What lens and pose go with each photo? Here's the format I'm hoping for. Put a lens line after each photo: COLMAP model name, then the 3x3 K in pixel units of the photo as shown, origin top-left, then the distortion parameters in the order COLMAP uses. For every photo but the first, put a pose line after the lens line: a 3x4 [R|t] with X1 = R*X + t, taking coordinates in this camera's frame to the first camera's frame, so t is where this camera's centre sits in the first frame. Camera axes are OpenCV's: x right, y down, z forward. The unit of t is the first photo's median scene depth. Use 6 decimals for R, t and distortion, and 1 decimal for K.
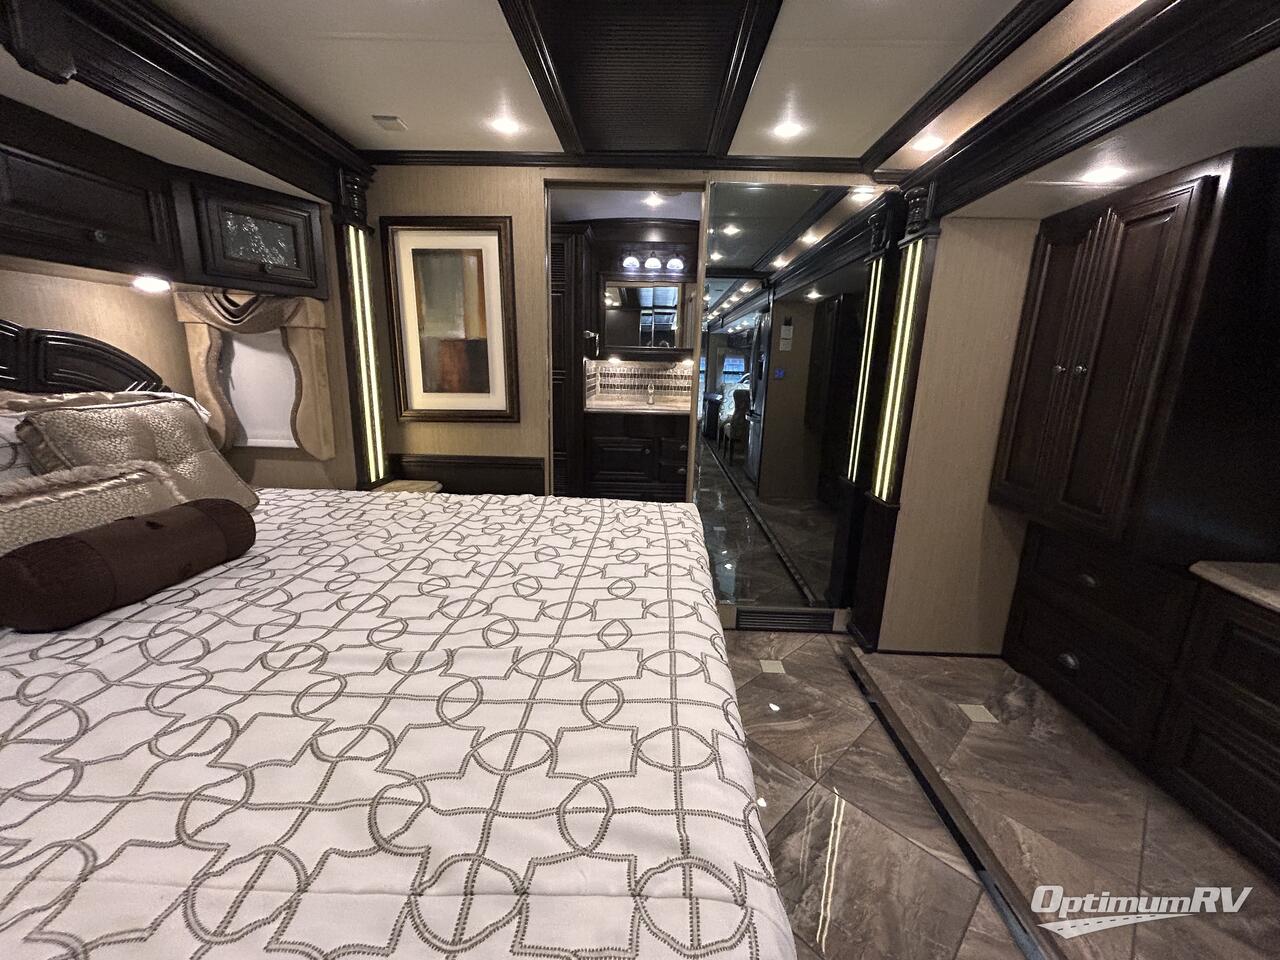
lens RADIAL K [[506.6, 0, 640.0], [0, 506.6, 480.0], [0, 0, 1]] dist [-0.000106, -0.002938]
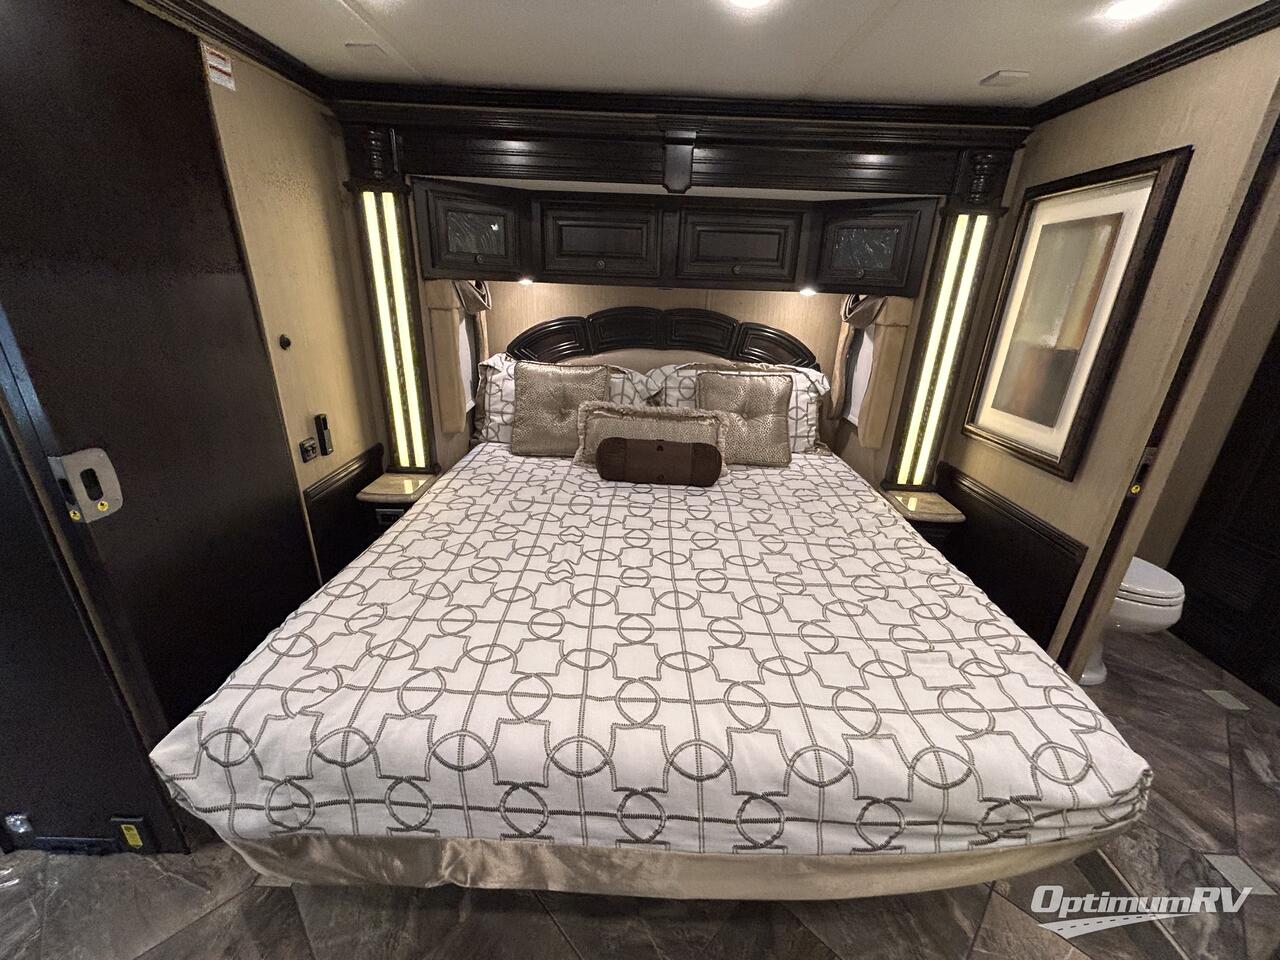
lens RADIAL K [[506.6, 0, 640.0], [0, 506.6, 480.0], [0, 0, 1]] dist [-0.000106, -0.002938]
pose [[0.011696, 0.340743, -0.940084, 0.466552], [-0.256907, 0.909613, 0.326502, -0.235346], [0.966365, 0.237695, 0.098178, 0.505130]]
